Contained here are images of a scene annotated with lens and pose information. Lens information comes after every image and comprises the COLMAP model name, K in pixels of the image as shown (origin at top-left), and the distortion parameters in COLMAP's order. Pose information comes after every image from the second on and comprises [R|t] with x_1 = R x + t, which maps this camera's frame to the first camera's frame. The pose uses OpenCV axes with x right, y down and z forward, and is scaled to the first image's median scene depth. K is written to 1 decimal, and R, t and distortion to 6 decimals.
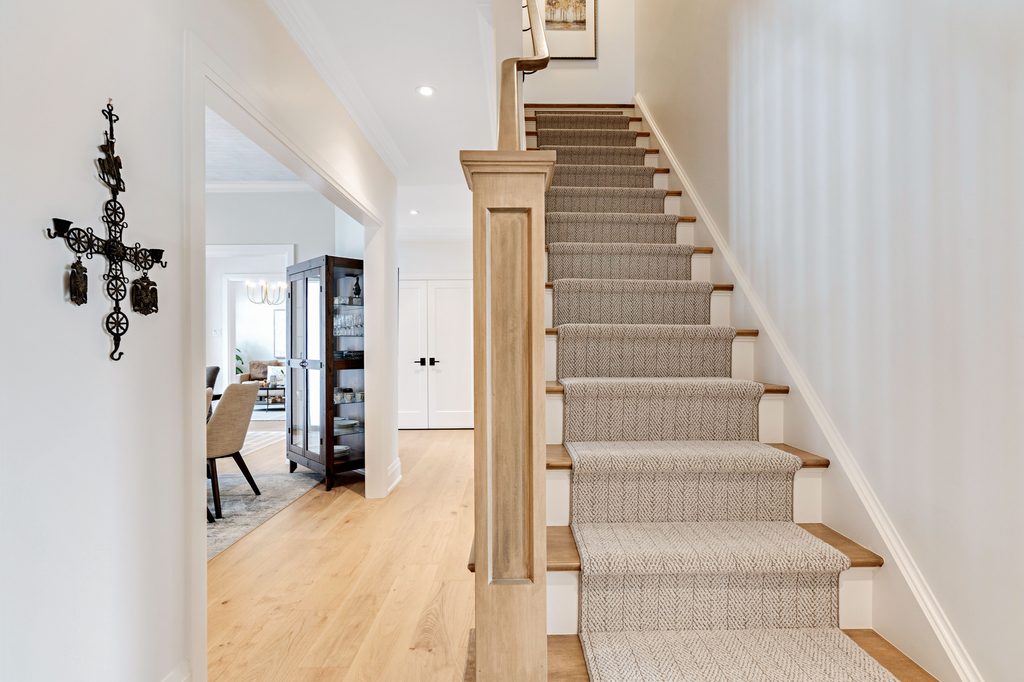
lens RADIAL K [[490.0, 0, 512.0], [0, 490.0, 341.0], [0, 0, 1]] dist [-0.006588, 0.000770]
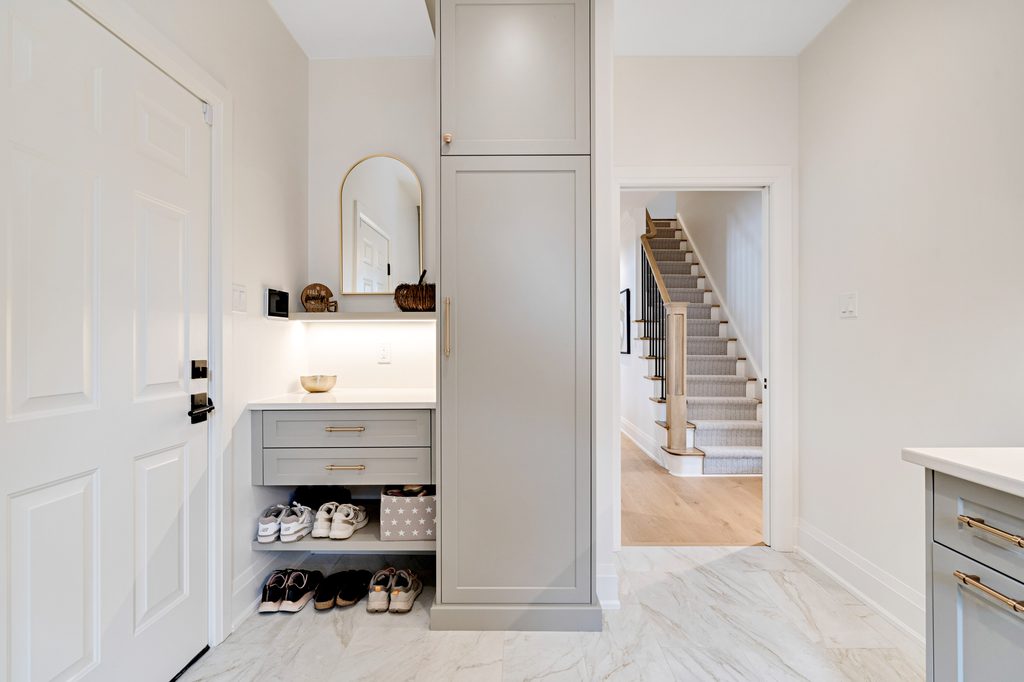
lens RADIAL K [[470.5, 0, 508.5], [0, 470.5, 342.7], [0, 0, 1]] dist [-0.000479, 0.000626]
pose [[0.999895, 0.002087, -0.014357, -0.634776], [-0.002099, 0.999997, -0.000785, 0.005404], [0.014355, 0.000815, 0.999897, -1.422070]]
